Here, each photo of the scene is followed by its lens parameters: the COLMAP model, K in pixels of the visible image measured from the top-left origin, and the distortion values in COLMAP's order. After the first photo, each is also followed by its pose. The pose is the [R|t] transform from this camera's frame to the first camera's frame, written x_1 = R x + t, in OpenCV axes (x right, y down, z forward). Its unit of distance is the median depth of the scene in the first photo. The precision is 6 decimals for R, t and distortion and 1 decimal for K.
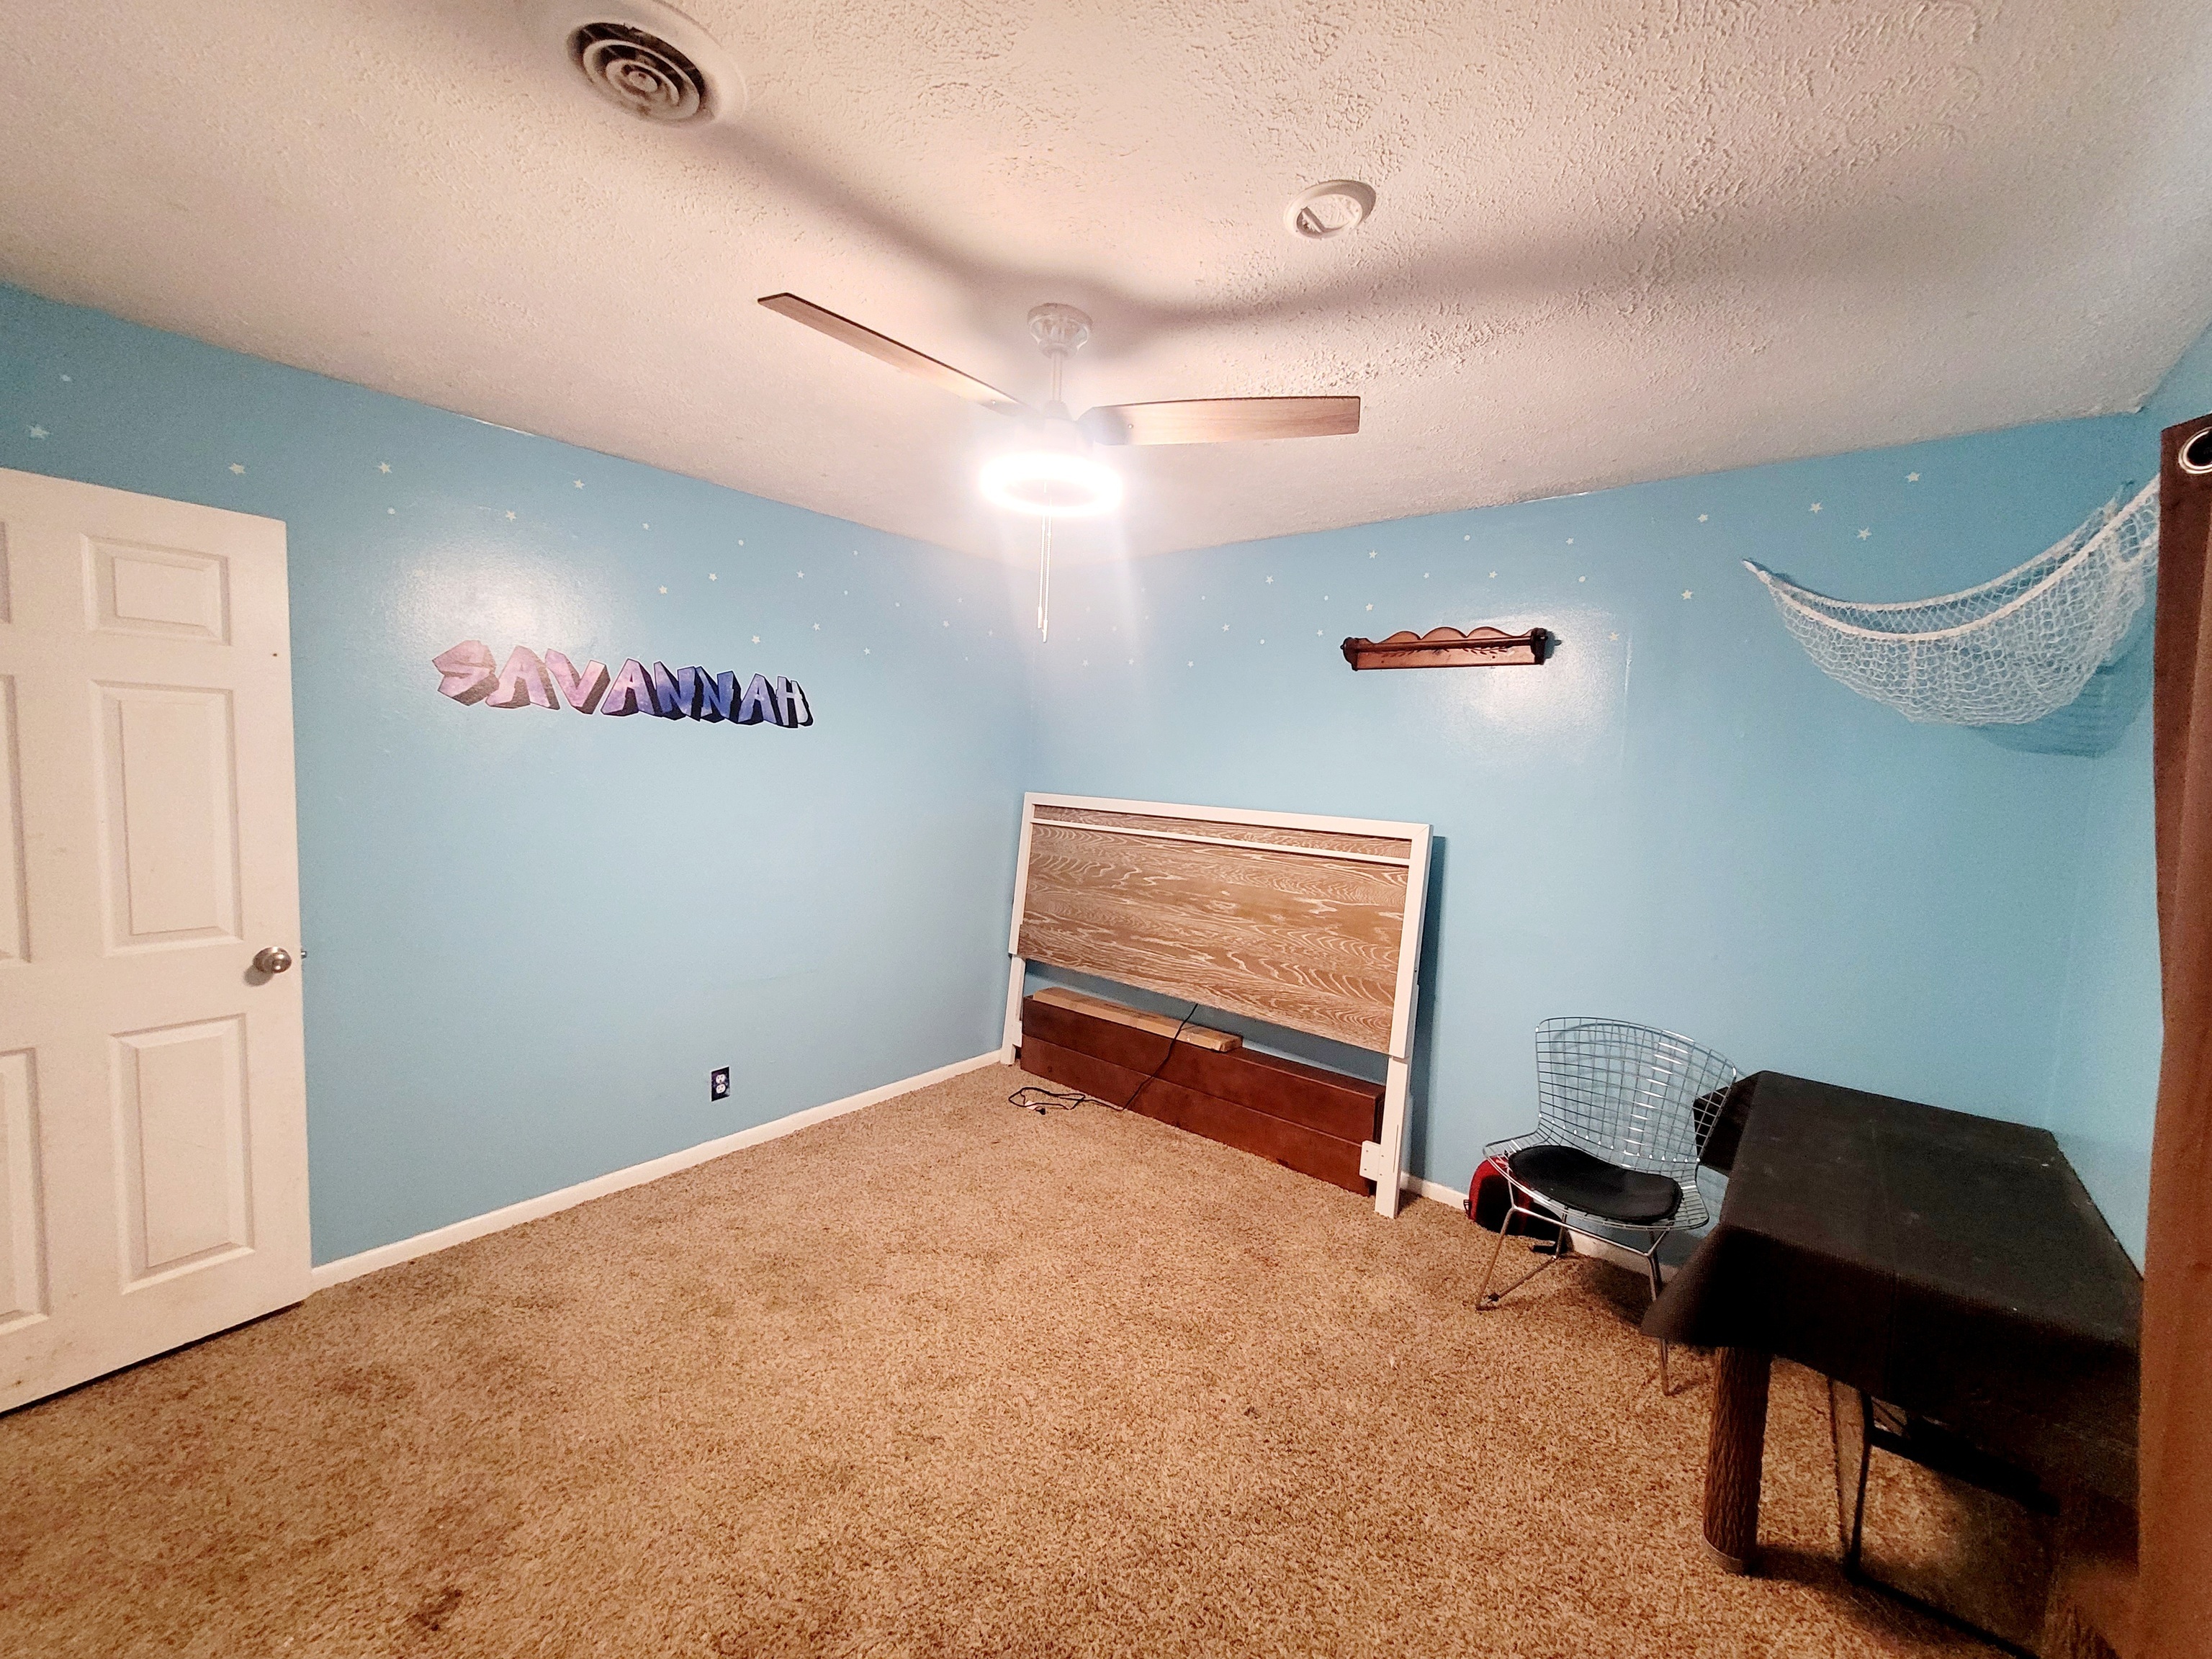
lens RADIAL K [[871.2, 0, 1106.0], [0, 871.2, 829.5], [0, 0, 1]] dist [-0.000964, -0.000098]
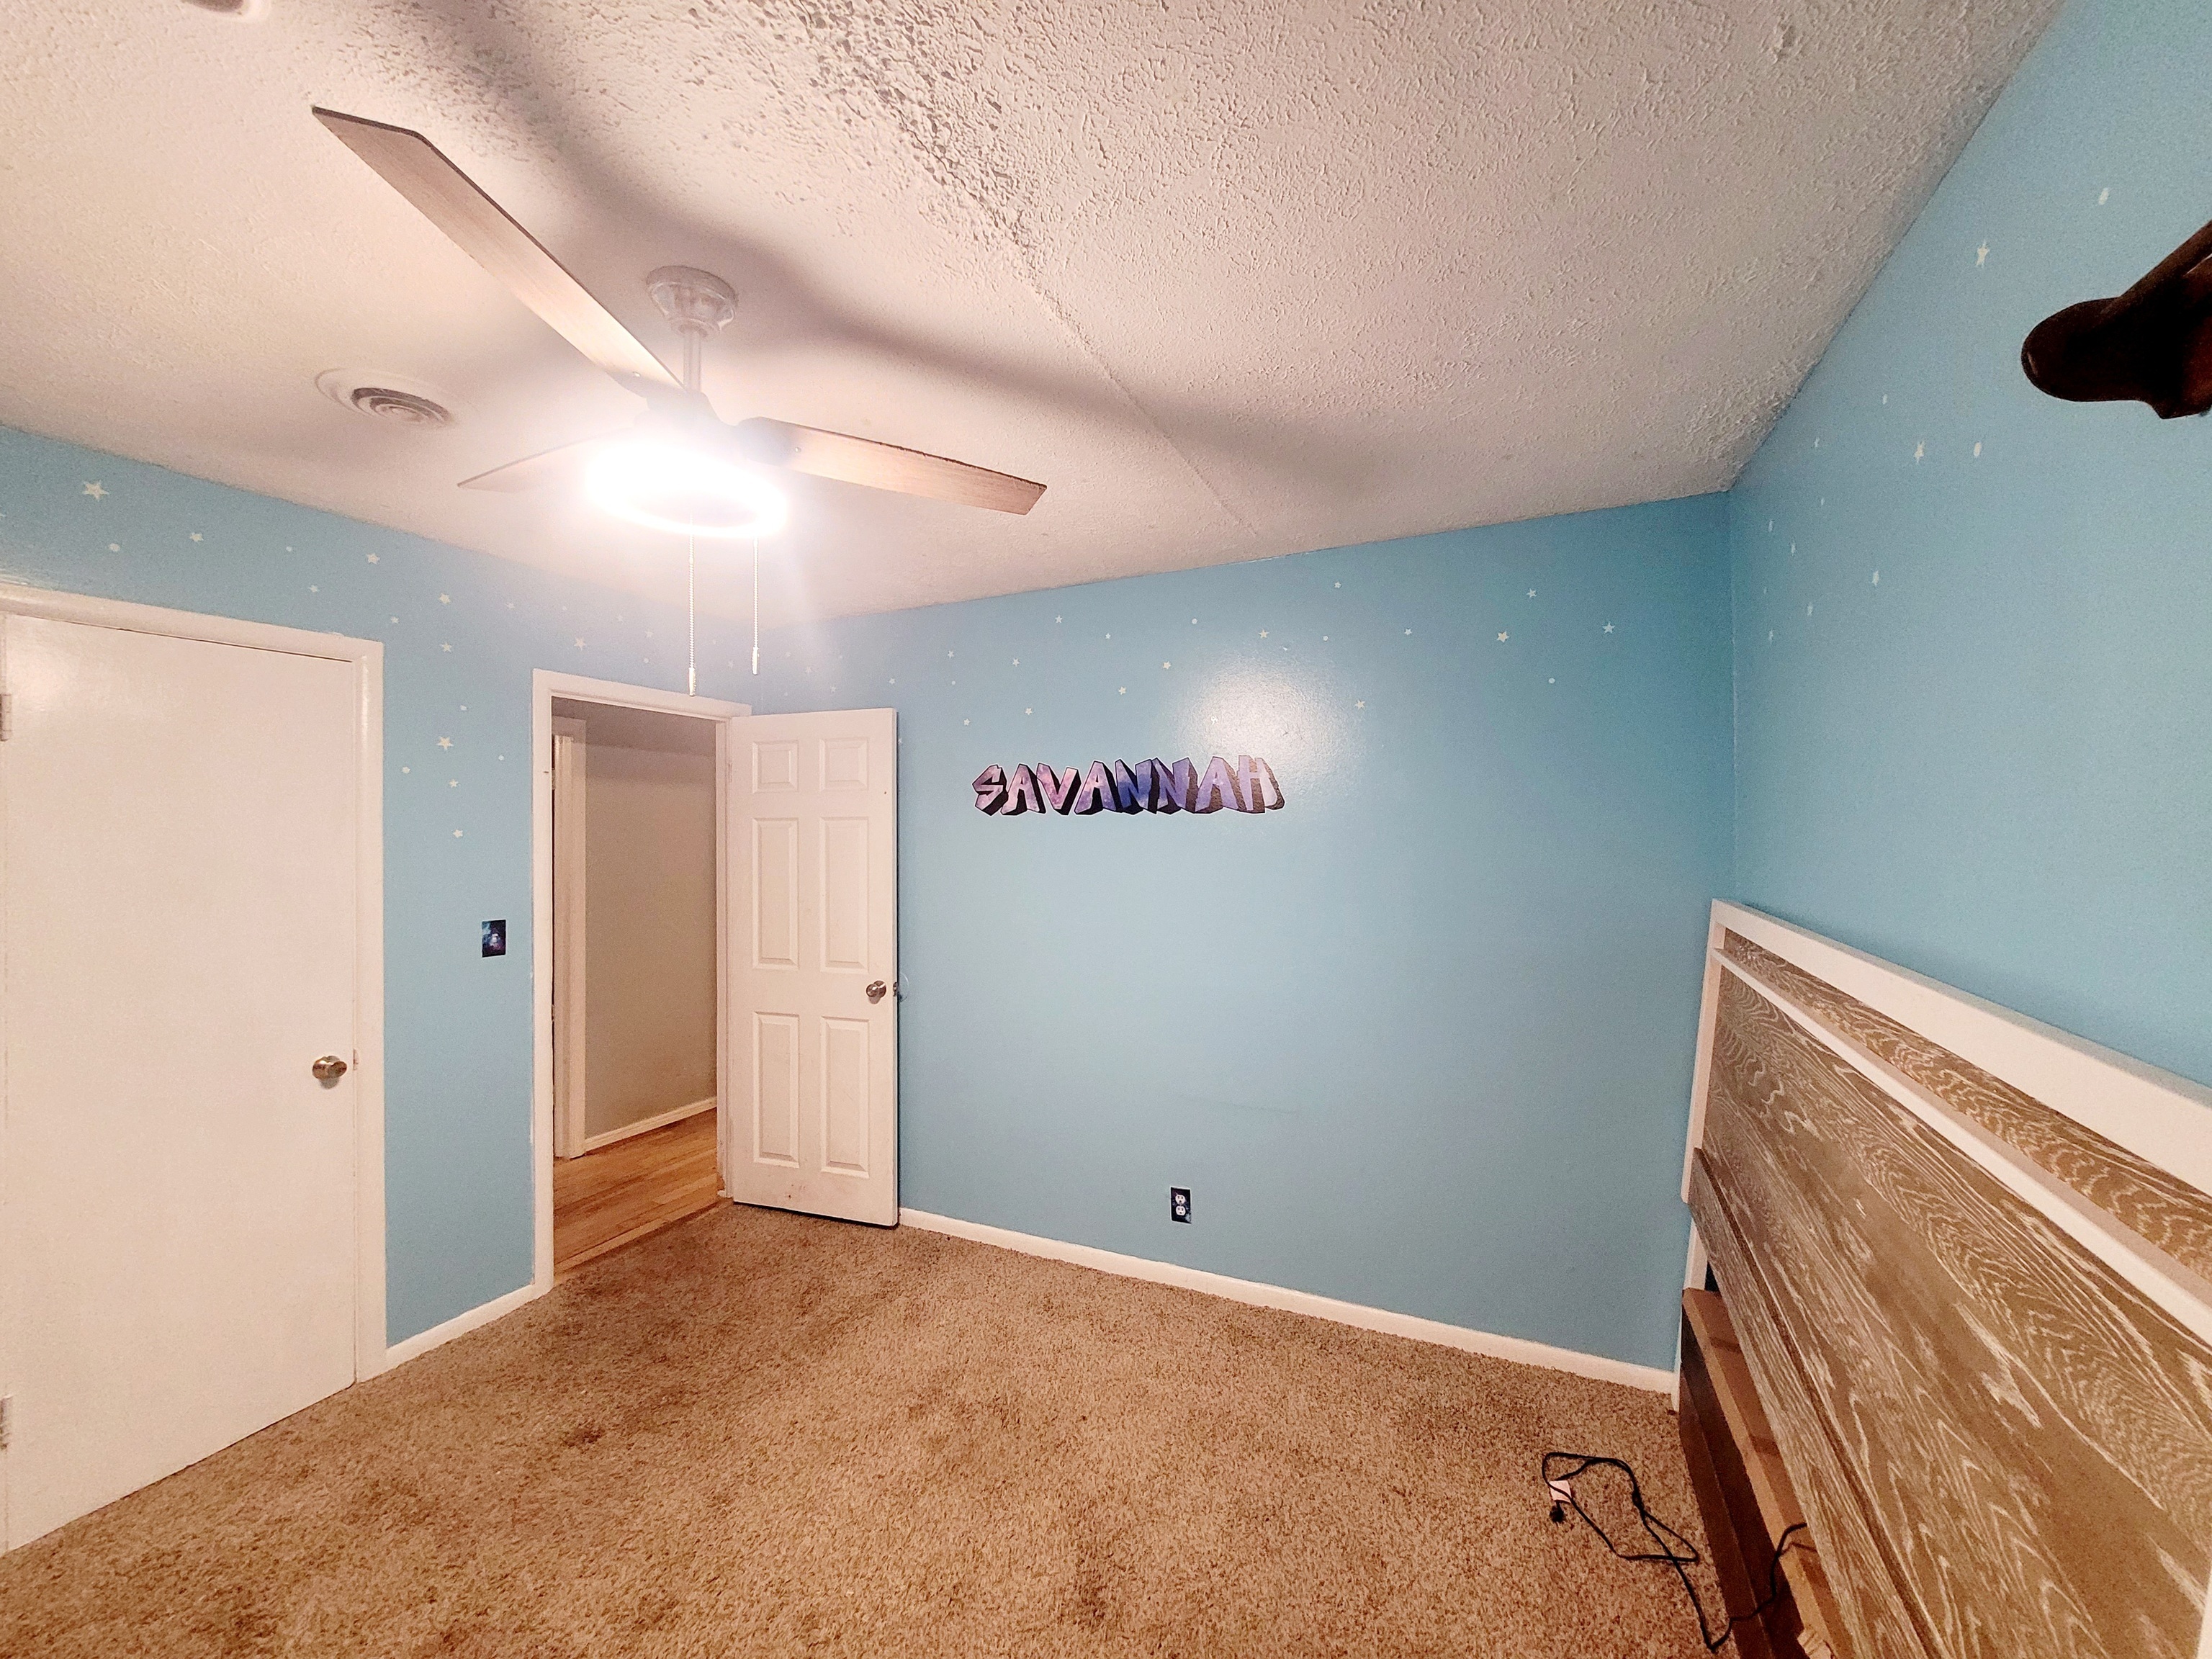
lens RADIAL K [[867.6, 0, 1106.0], [0, 867.6, 829.5], [0, 0, 1]] dist [0.001151, -0.000461]
pose [[0.254562, -0.040175, -0.966222, 0.479125], [-0.057560, 0.996736, -0.056609, -0.050496], [0.965342, 0.070026, 0.251419, 0.734137]]
